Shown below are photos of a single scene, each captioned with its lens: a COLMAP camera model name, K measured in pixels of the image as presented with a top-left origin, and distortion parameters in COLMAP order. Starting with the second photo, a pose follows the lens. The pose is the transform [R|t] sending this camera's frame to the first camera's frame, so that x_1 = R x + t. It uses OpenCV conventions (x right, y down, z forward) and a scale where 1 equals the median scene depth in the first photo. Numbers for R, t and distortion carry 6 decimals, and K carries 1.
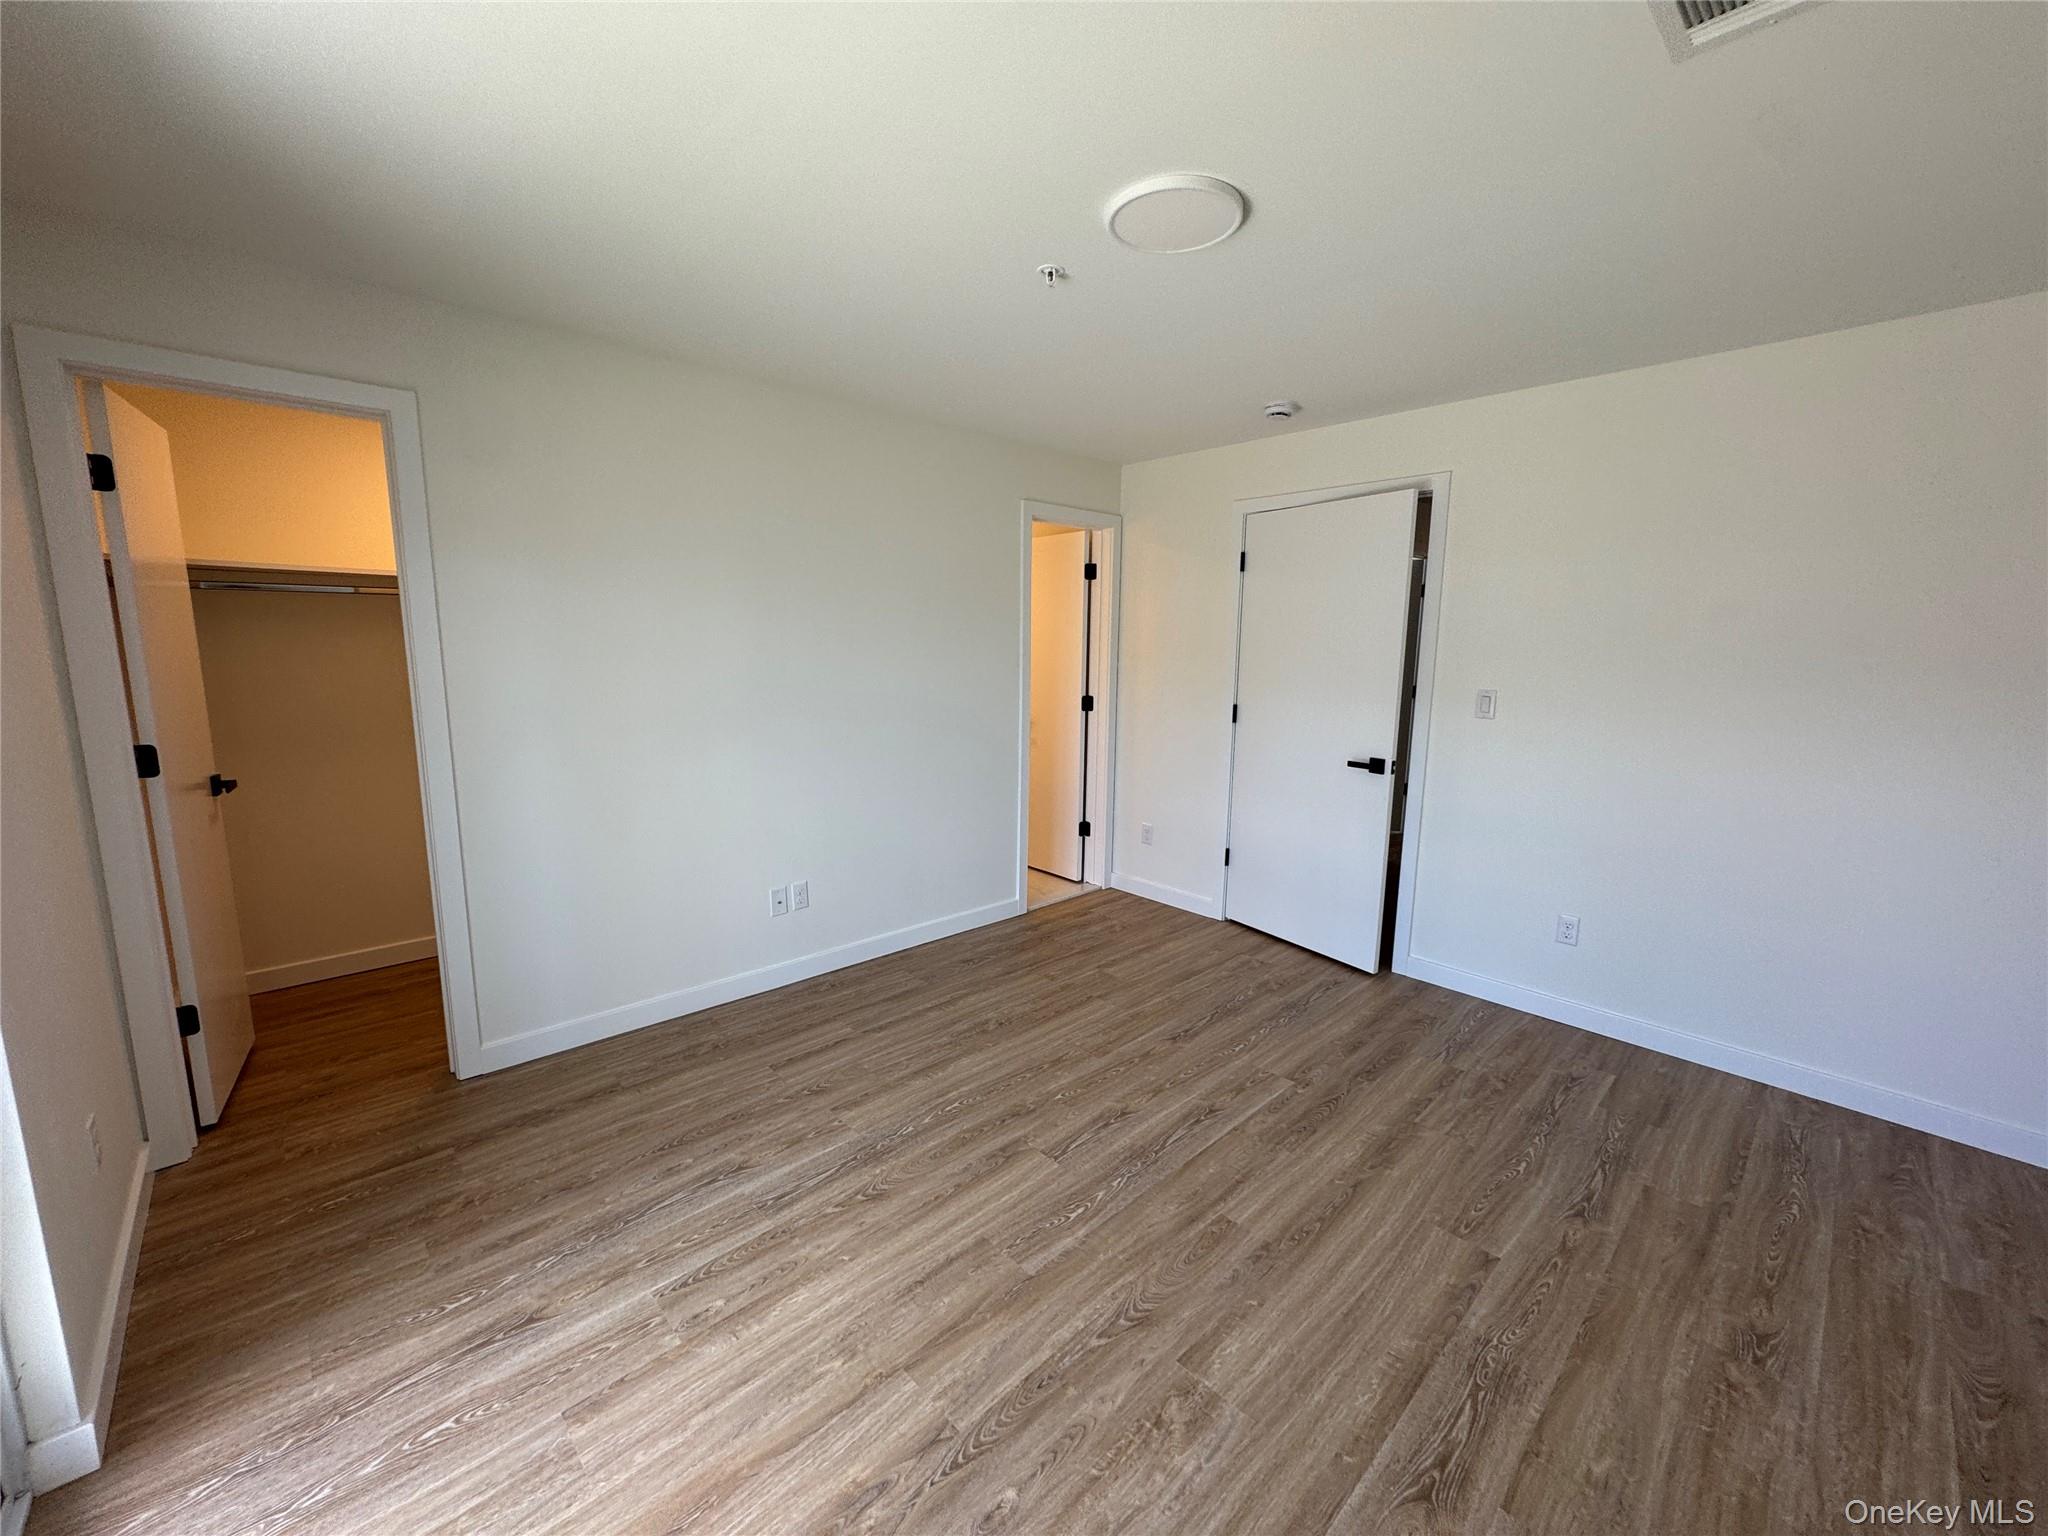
lens RADIAL K [[804.4, 0, 1024.0], [0, 804.4, 768.0], [0, 0, 1]] dist [-0.005970, -0.000207]
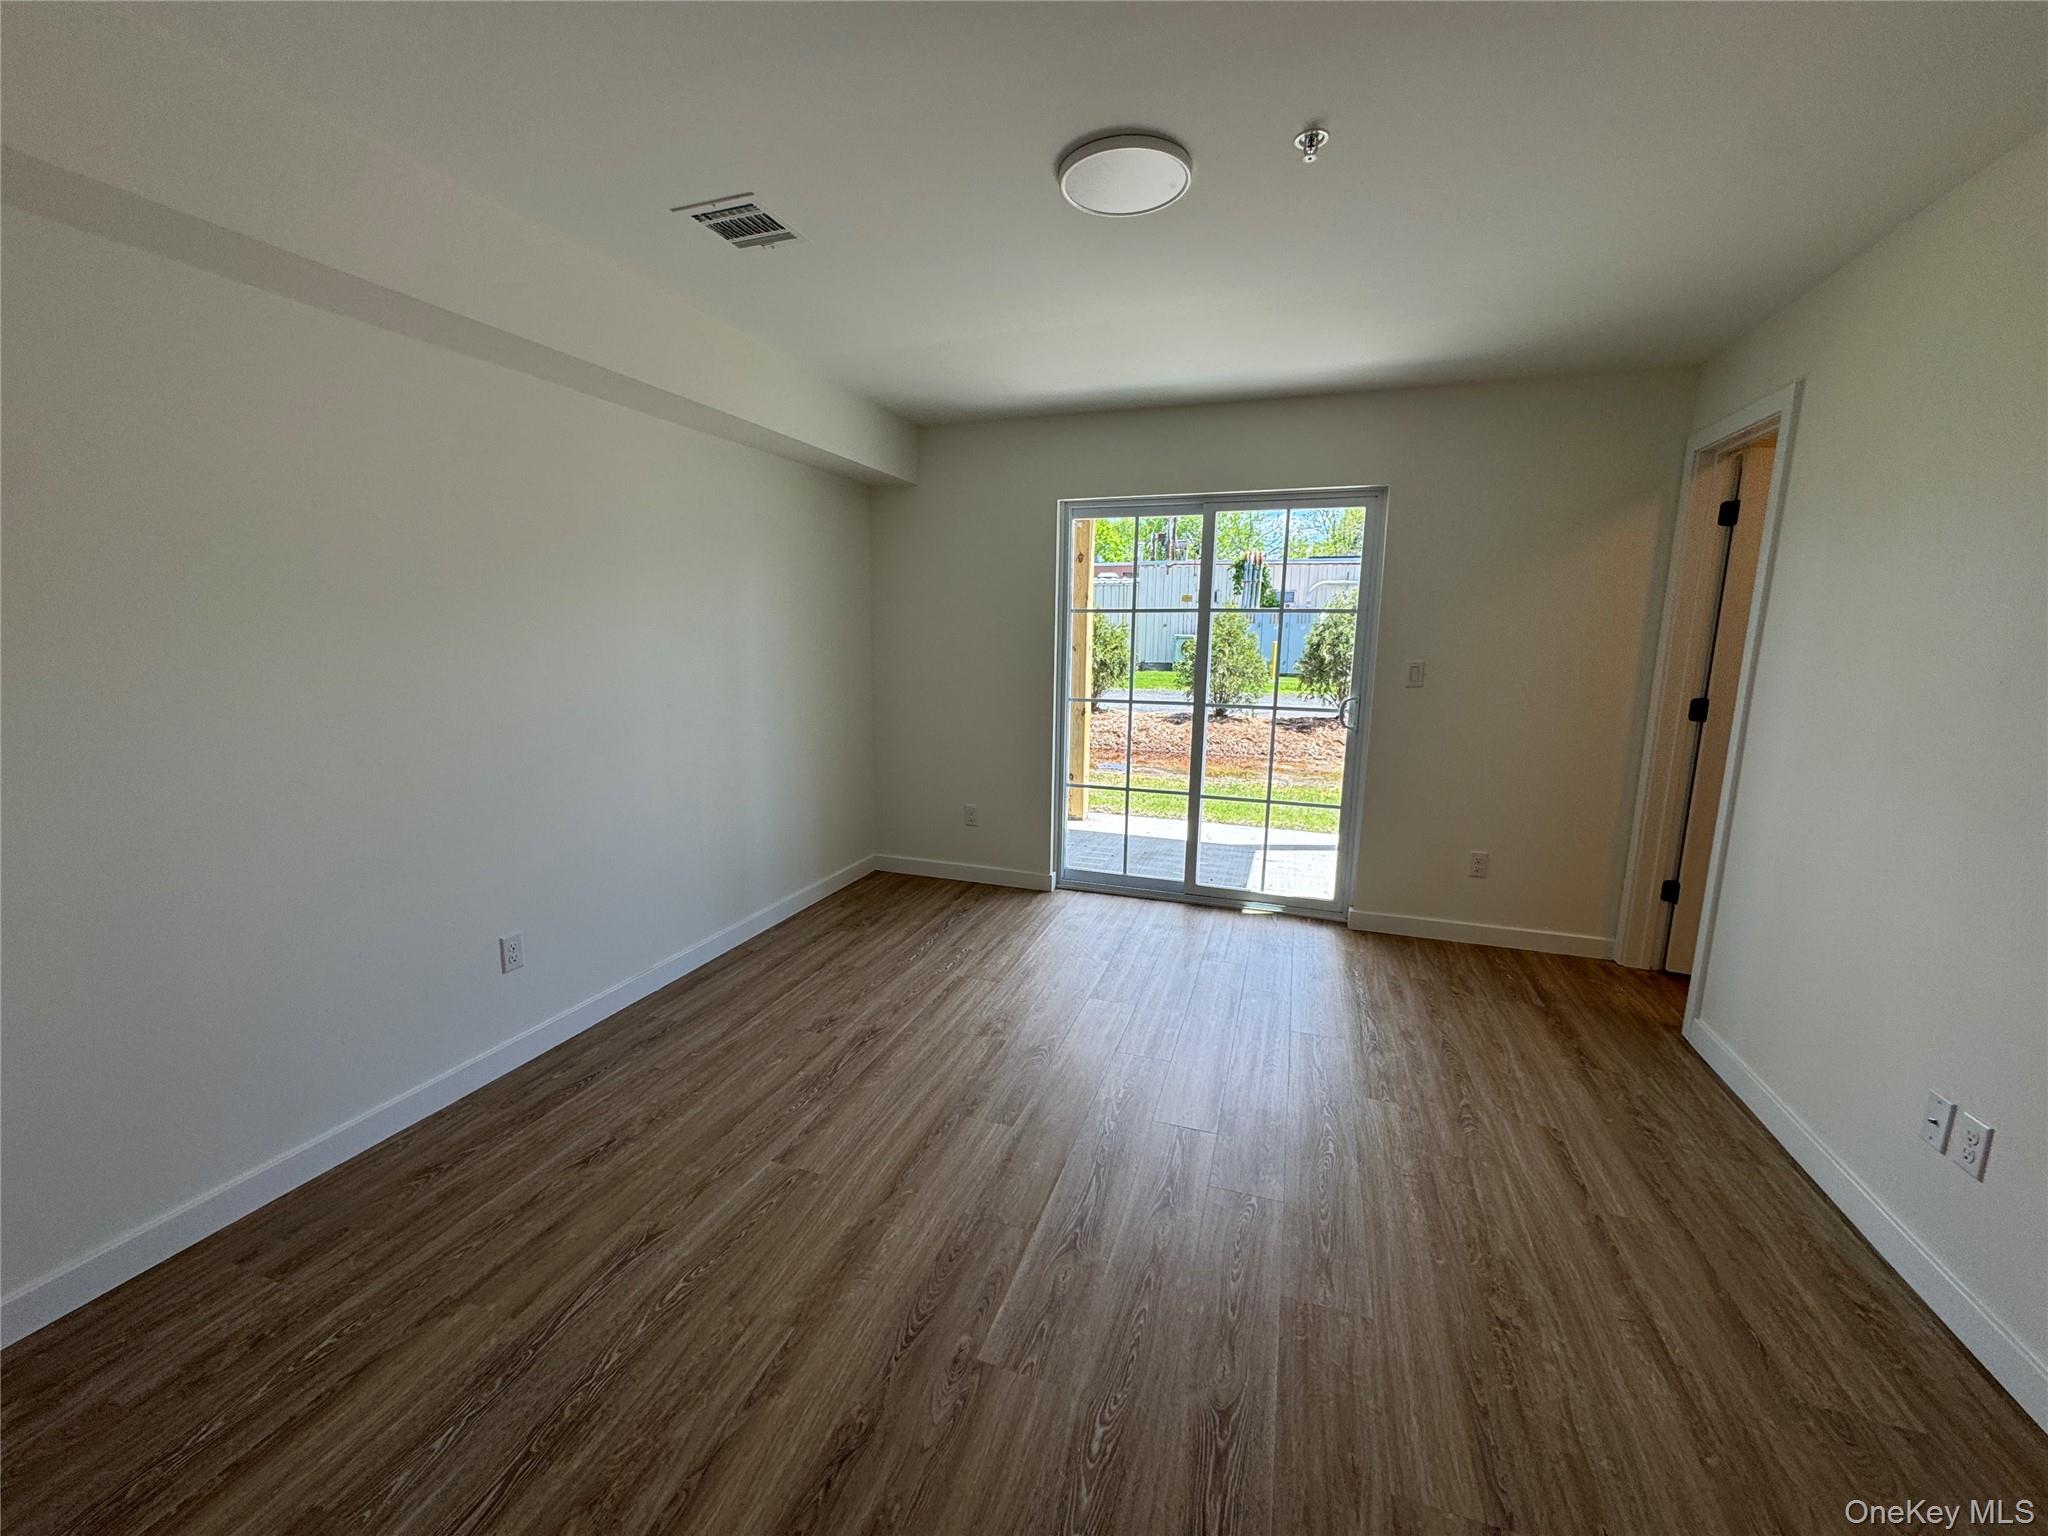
lens RADIAL K [[804.4, 0, 1024.0], [0, 804.4, 768.0], [0, 0, 1]] dist [-0.005970, -0.000207]
pose [[-0.884731, 0.057407, -0.462553, 0.702247], [-0.094414, 0.949741, 0.298458, -0.235905], [0.456439, 0.307727, -0.834846, 1.748926]]
